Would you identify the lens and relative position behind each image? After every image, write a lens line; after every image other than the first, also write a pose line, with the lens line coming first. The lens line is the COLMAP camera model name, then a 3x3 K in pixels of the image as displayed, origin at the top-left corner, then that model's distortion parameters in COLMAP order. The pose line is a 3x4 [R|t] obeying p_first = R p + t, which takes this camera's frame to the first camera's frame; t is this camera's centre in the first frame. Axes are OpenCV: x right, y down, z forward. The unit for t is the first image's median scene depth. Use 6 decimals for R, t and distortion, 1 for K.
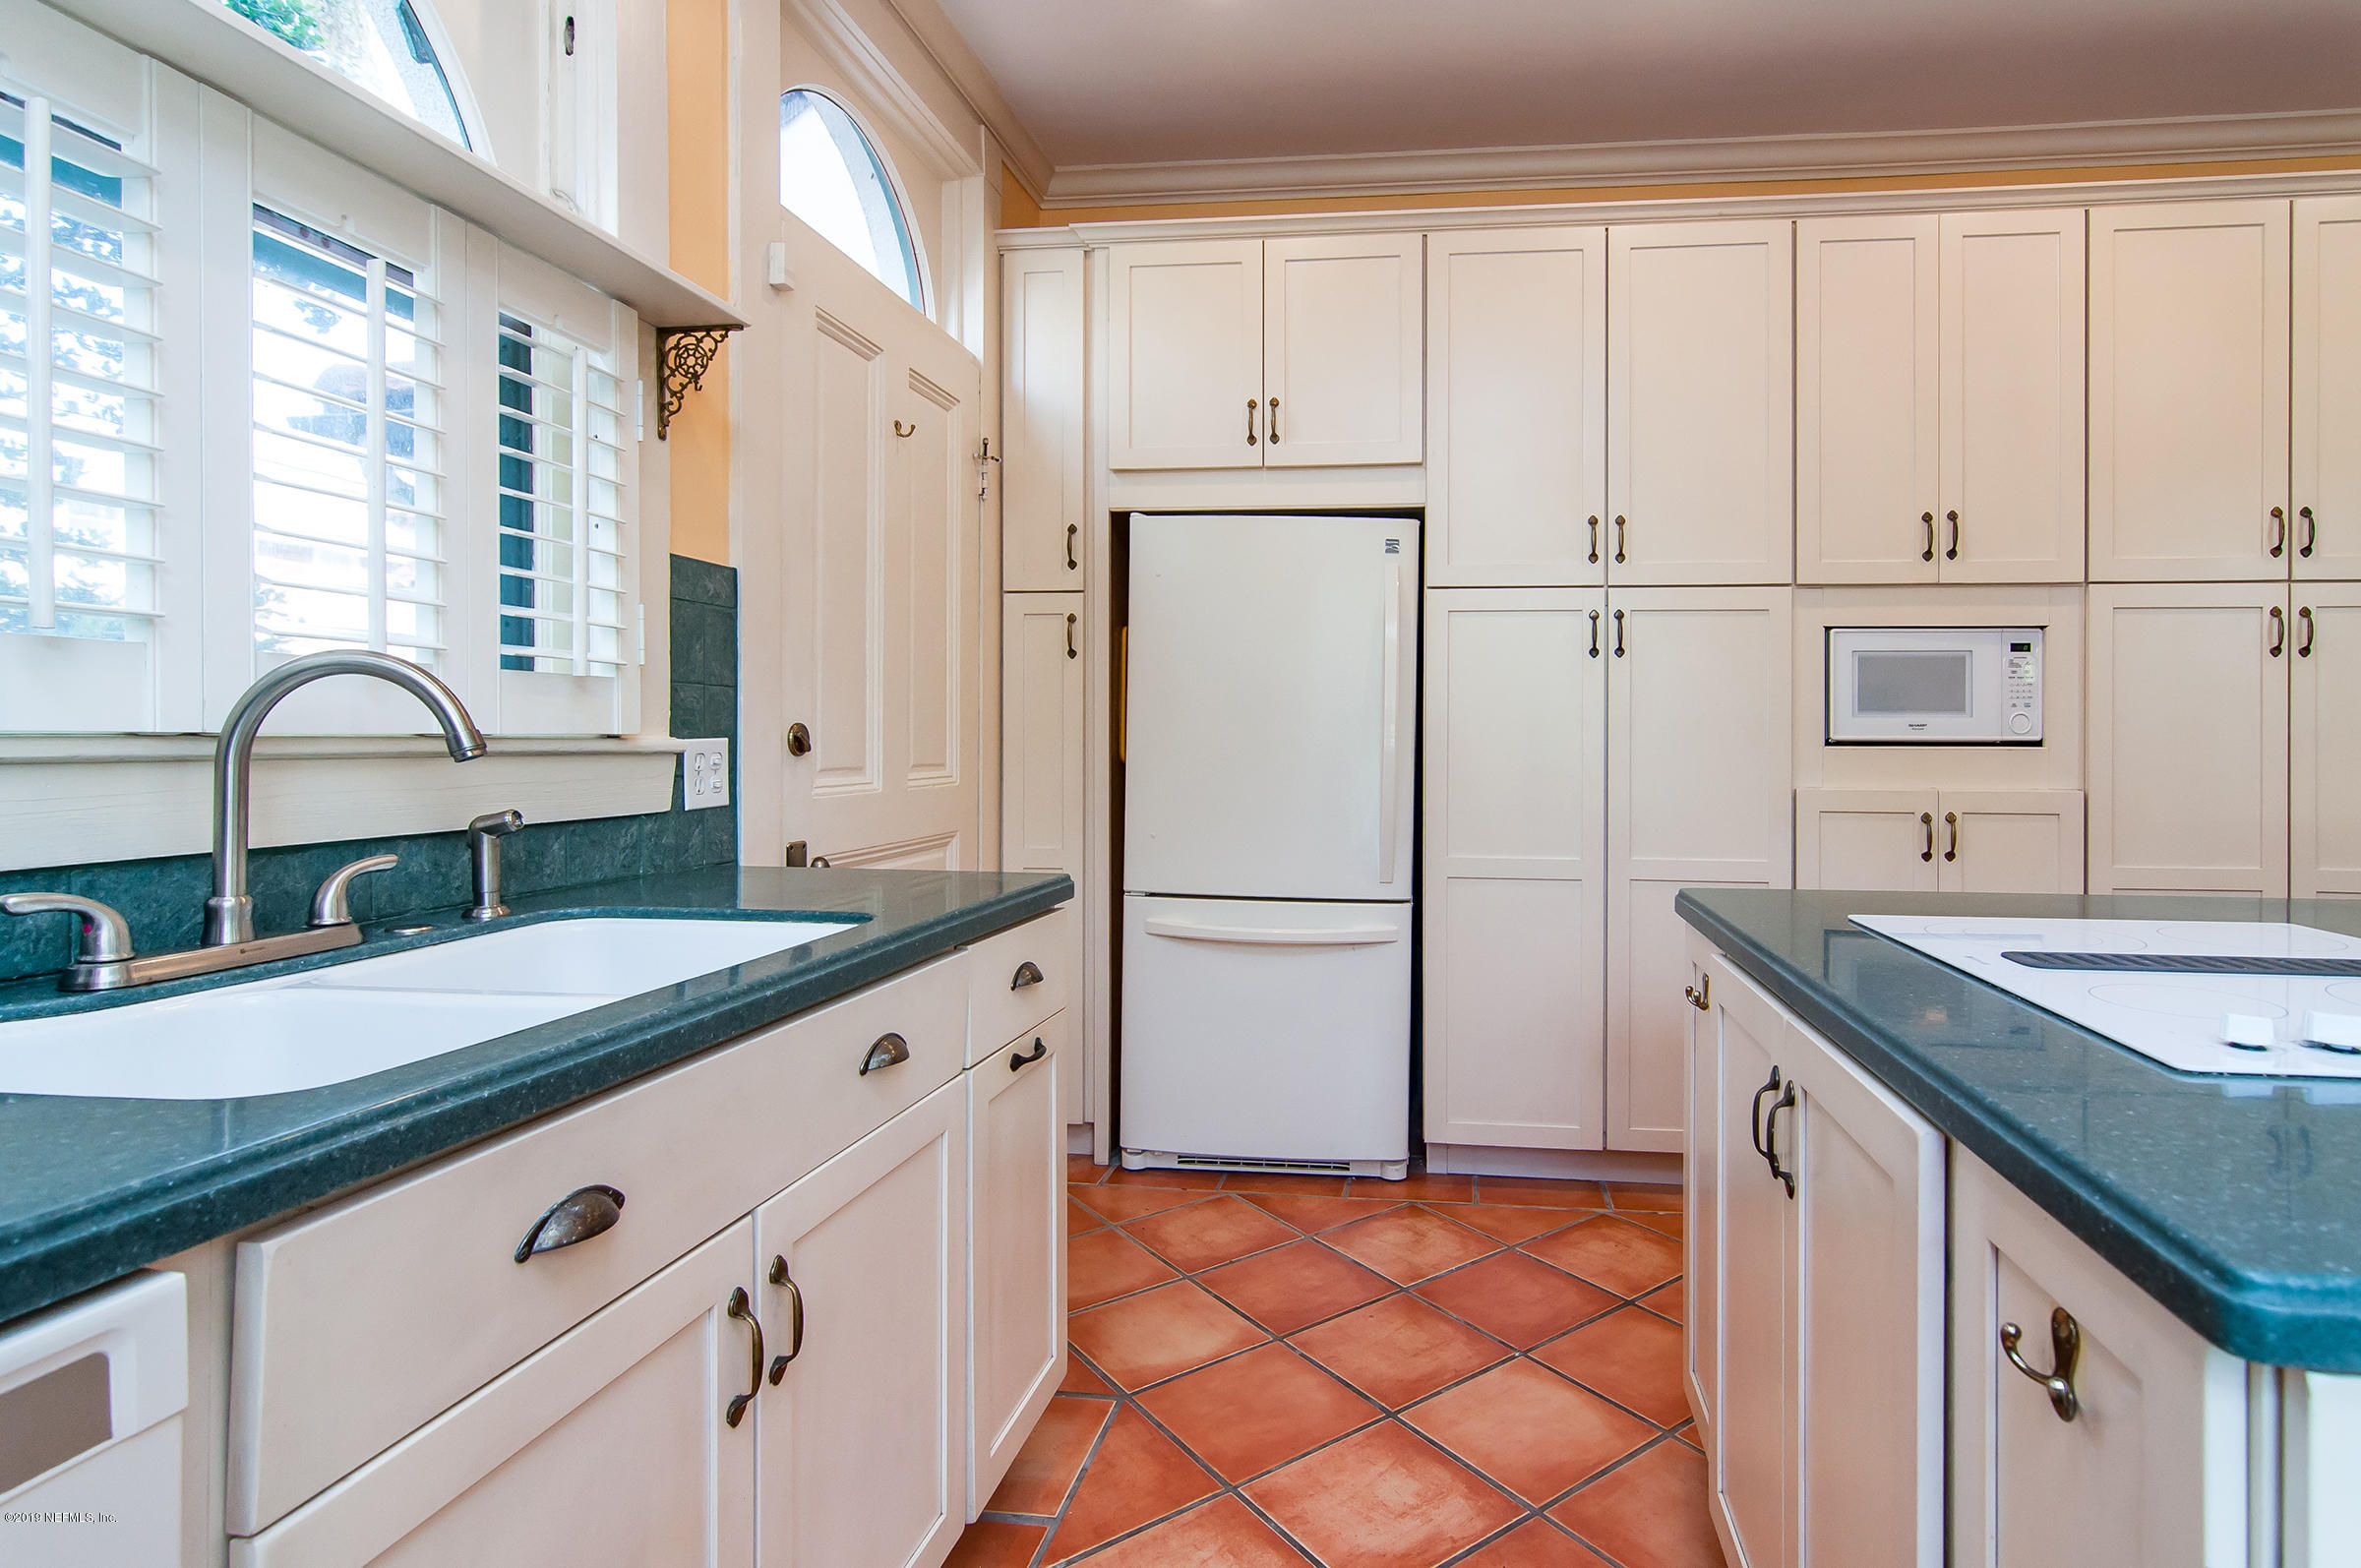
lens RADIAL K [[1237.4, 0, 1297.8], [0, 1237.4, 737.1], [0, 0, 1]] dist [-0.002372, 0.001810]
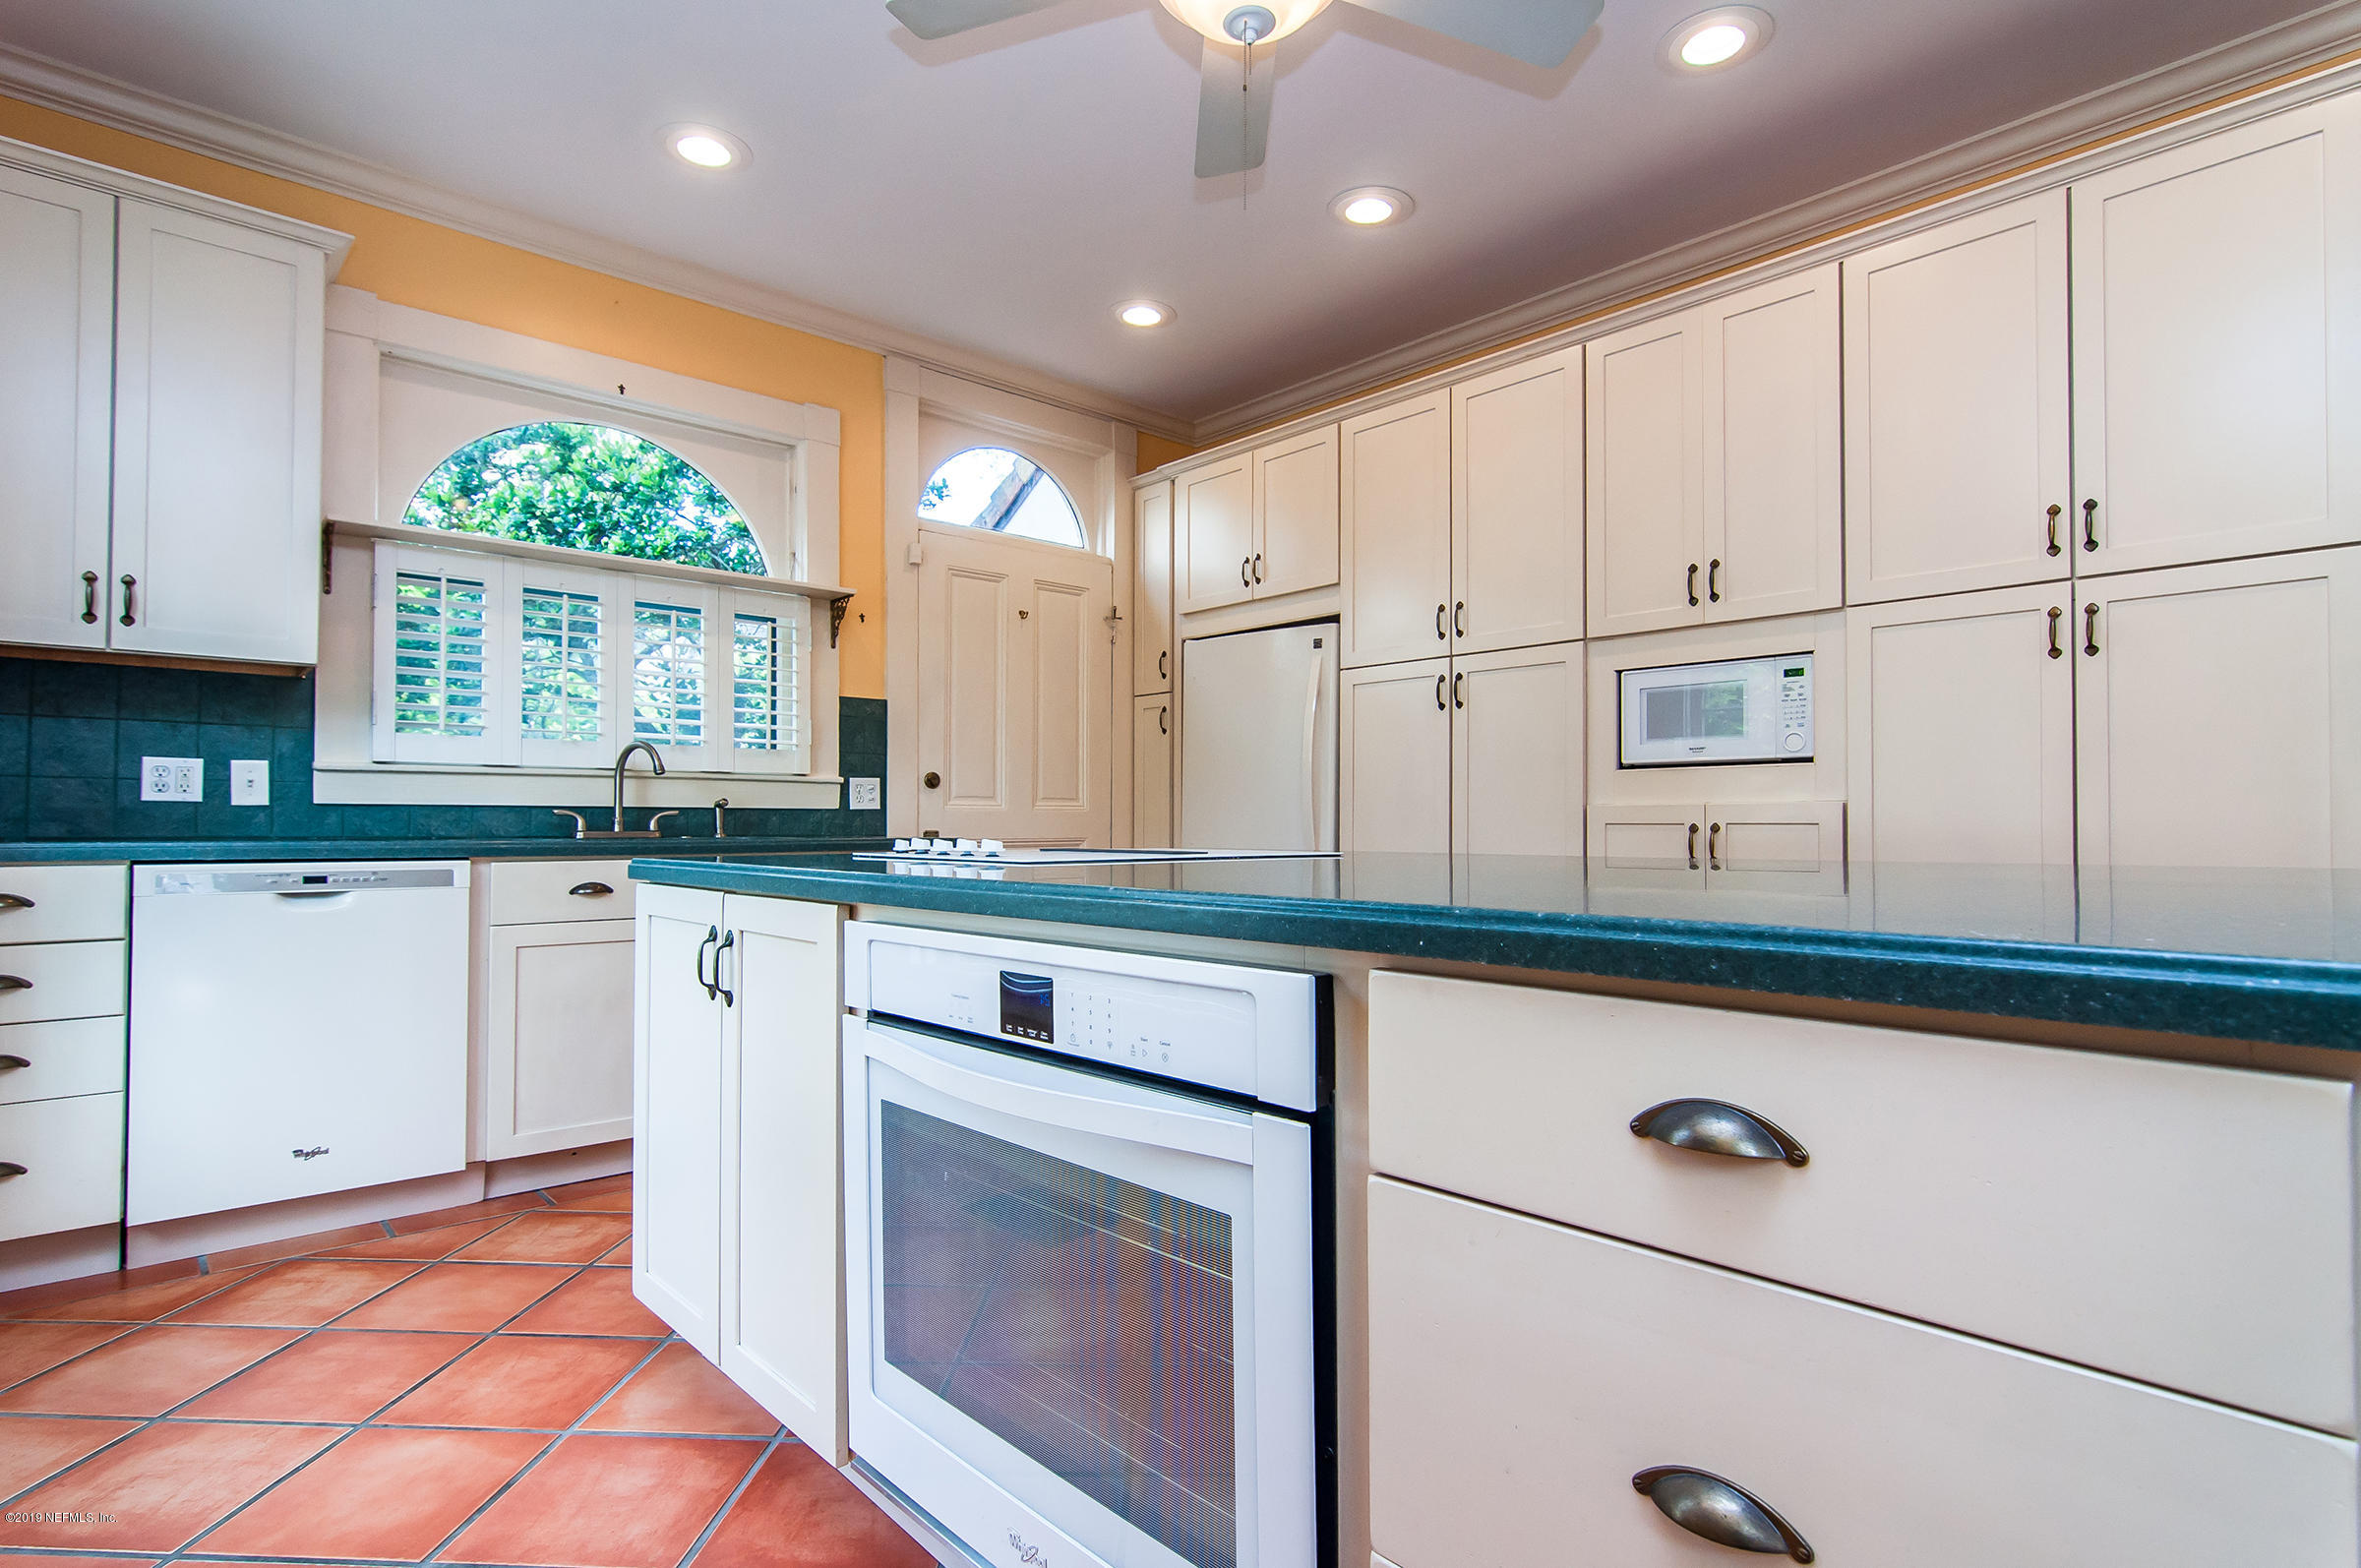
lens RADIAL K [[1158.8, 0, 1178.5], [0, 1158.8, 801.2], [0, 0, 1]] dist [-0.002367, 0.001247]
pose [[0.756426, -0.021453, -0.653728, 0.842493], [0.006601, 0.999661, -0.025168, 0.063757], [0.654047, 0.014722, 0.756311, -0.130999]]
